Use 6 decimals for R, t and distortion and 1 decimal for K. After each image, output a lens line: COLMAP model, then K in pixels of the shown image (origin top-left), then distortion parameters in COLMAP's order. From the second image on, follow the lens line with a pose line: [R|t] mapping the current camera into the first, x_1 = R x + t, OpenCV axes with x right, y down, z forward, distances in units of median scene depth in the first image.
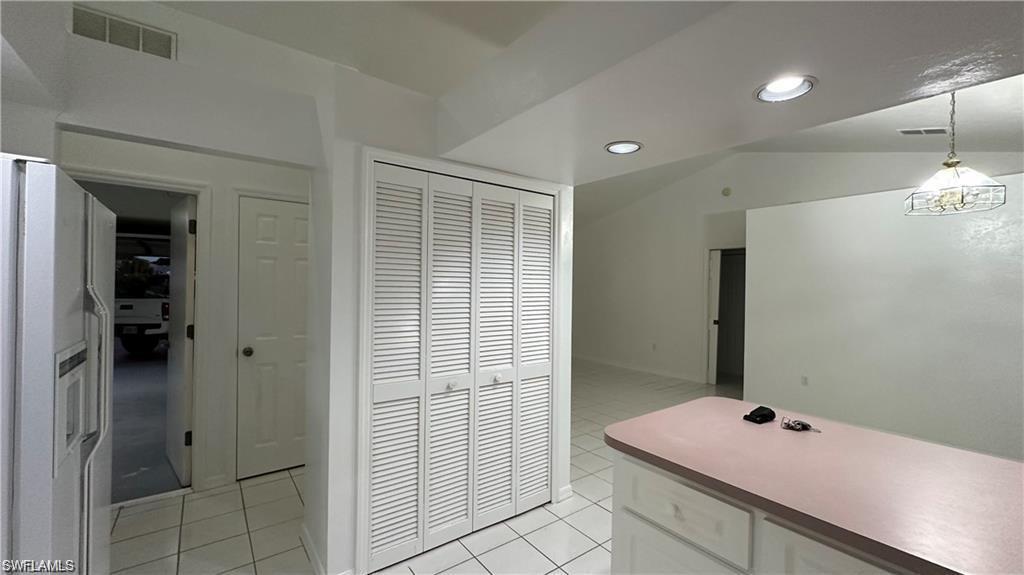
lens RADIAL K [[408.7, 0, 512.0], [0, 408.7, 287.5], [0, 0, 1]] dist [0.000712, -0.000041]
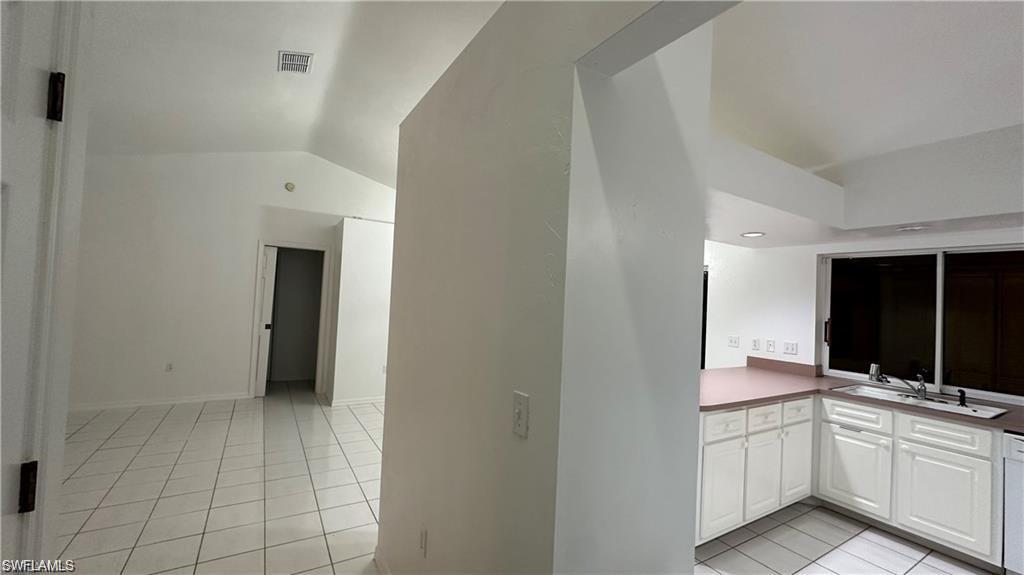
lens RADIAL K [[408.7, 0, 512.0], [0, 408.7, 287.5], [0, 0, 1]] dist [0.000712, -0.000041]
pose [[0.088084, 0.021695, 0.995877, -0.352799], [-0.048326, 0.998679, -0.017482, -0.011448], [-0.994940, -0.046587, 0.089016, 0.389426]]
